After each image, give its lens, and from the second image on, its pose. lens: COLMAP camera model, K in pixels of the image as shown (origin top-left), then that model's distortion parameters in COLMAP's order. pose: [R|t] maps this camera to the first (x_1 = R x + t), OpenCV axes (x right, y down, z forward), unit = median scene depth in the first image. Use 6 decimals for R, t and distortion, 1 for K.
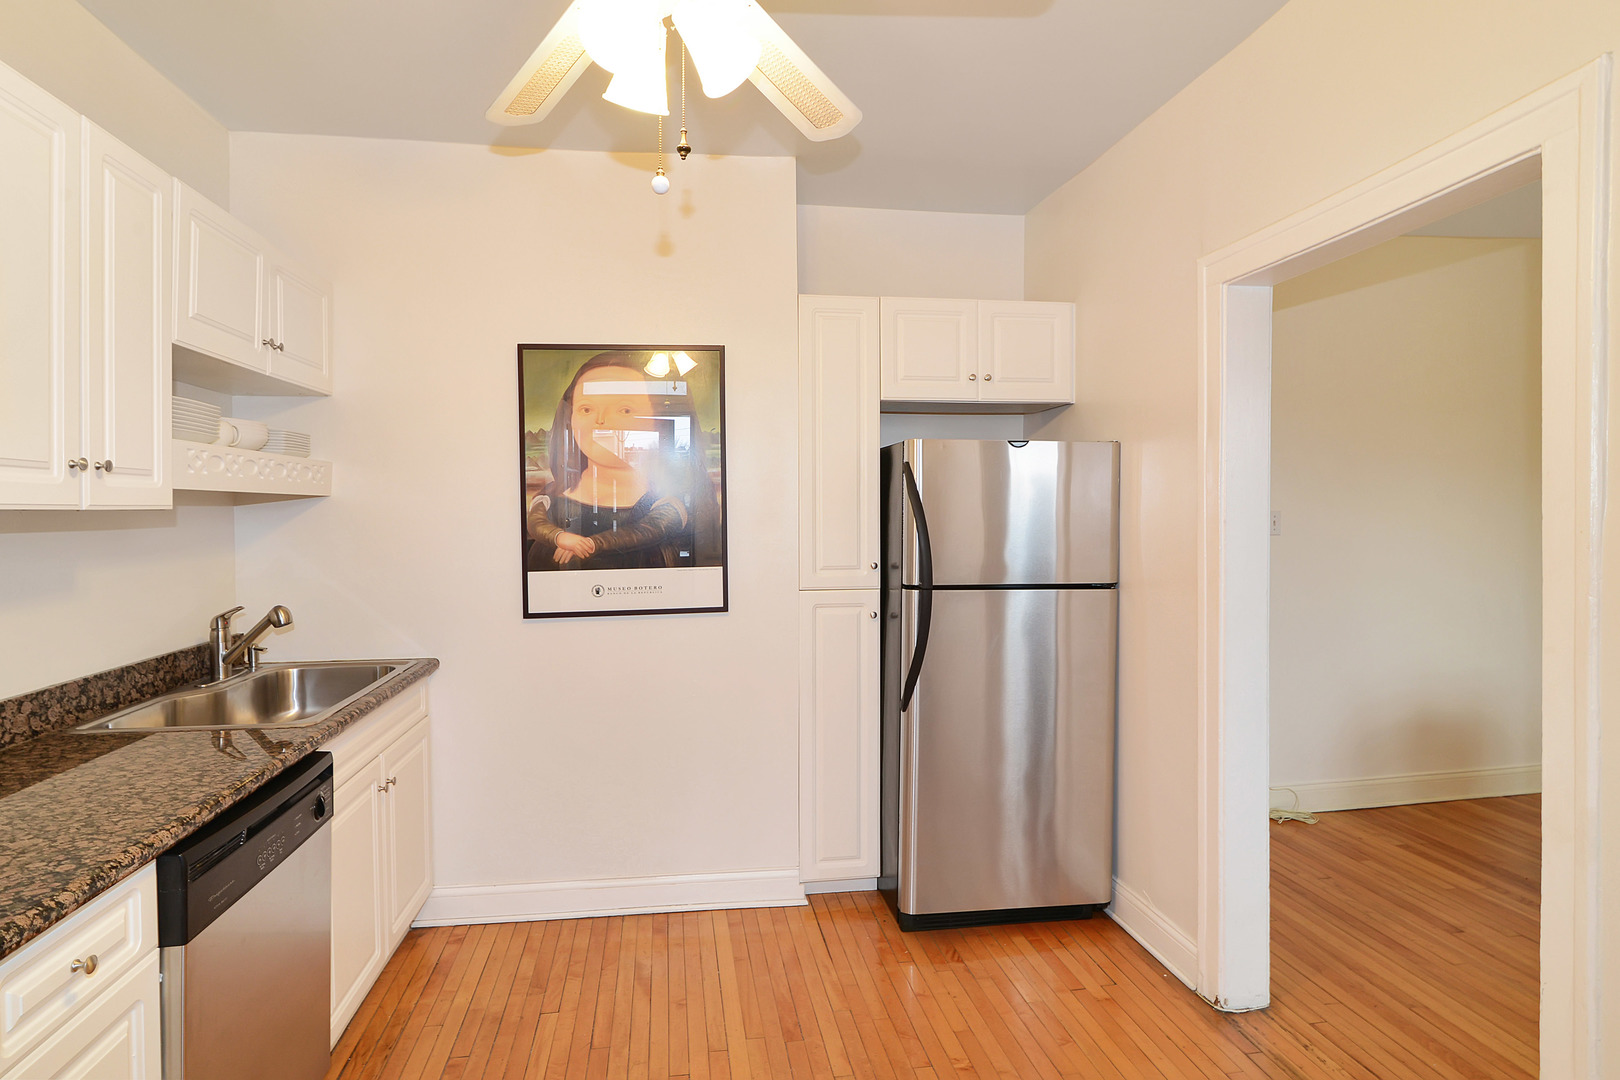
lens RADIAL K [[818.1, 0, 797.8], [0, 818.1, 510.1], [0, 0, 1]] dist [0.000534, 0.000392]
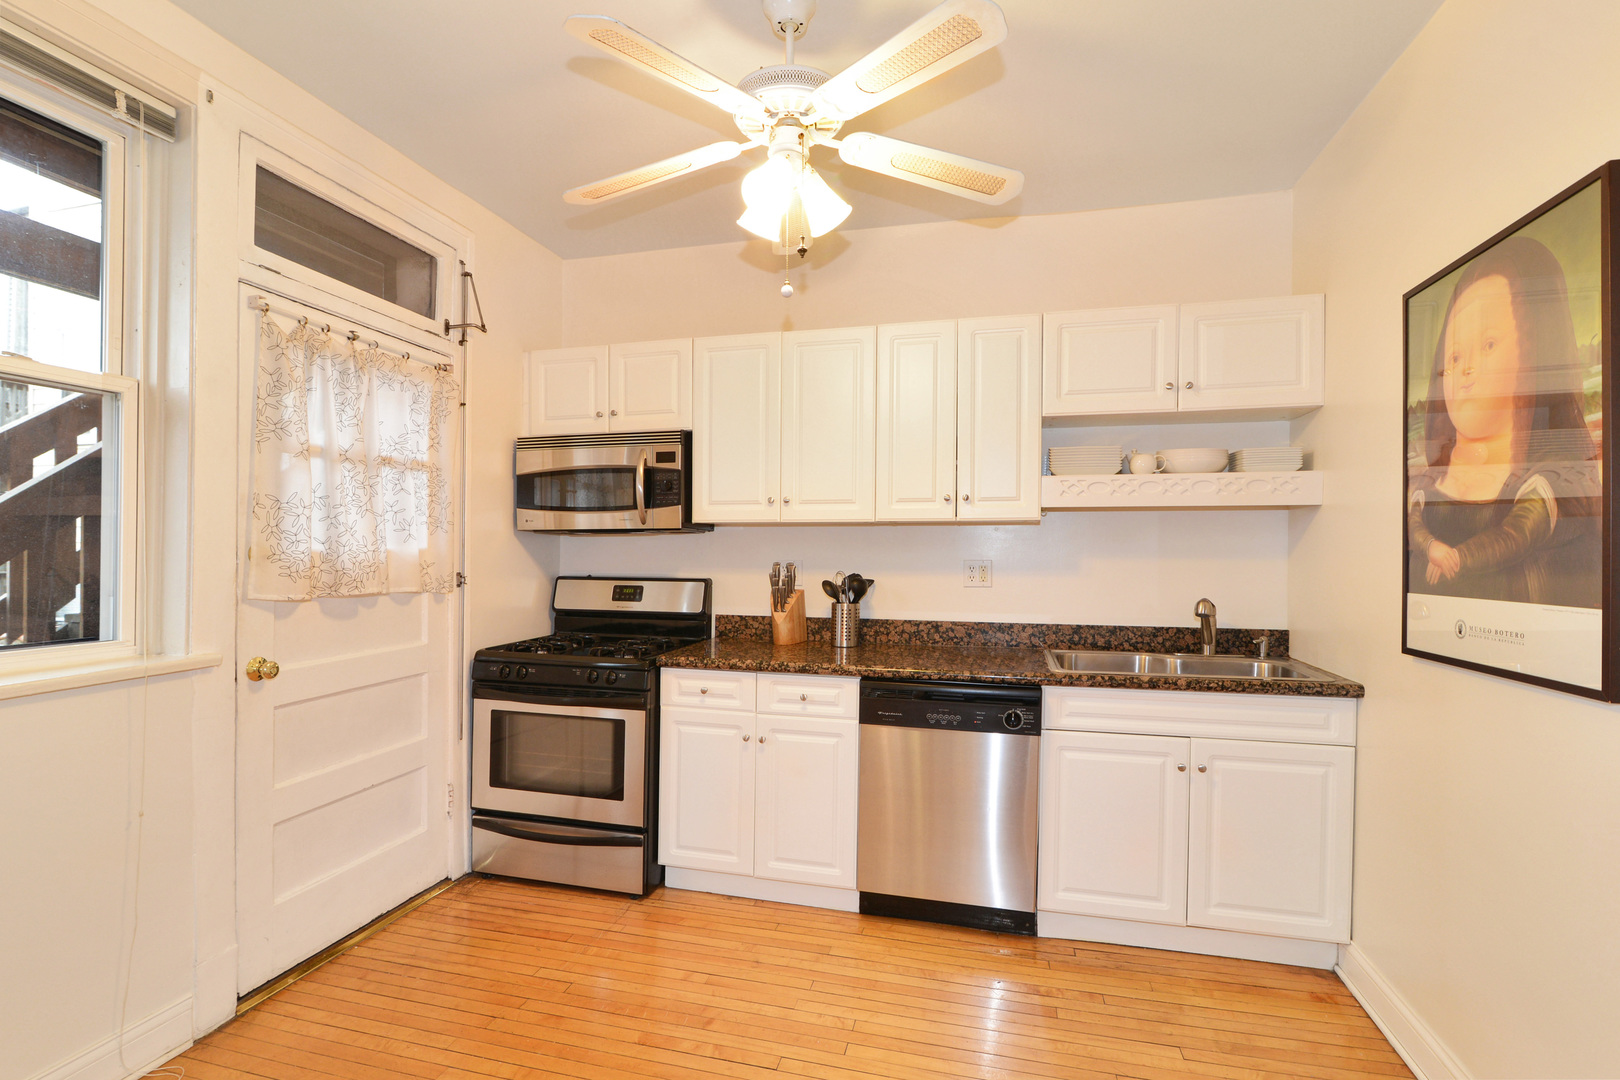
lens RADIAL K [[763.2, 0, 808.4], [0, 763.2, 546.2], [0, 0, 1]] dist [-0.003547, -0.001563]
pose [[-0.355621, 0.004800, -0.934618, 0.552351], [-0.000170, 0.999986, 0.005201, 0.030536], [0.934630, 0.002008, -0.355616, 0.773941]]
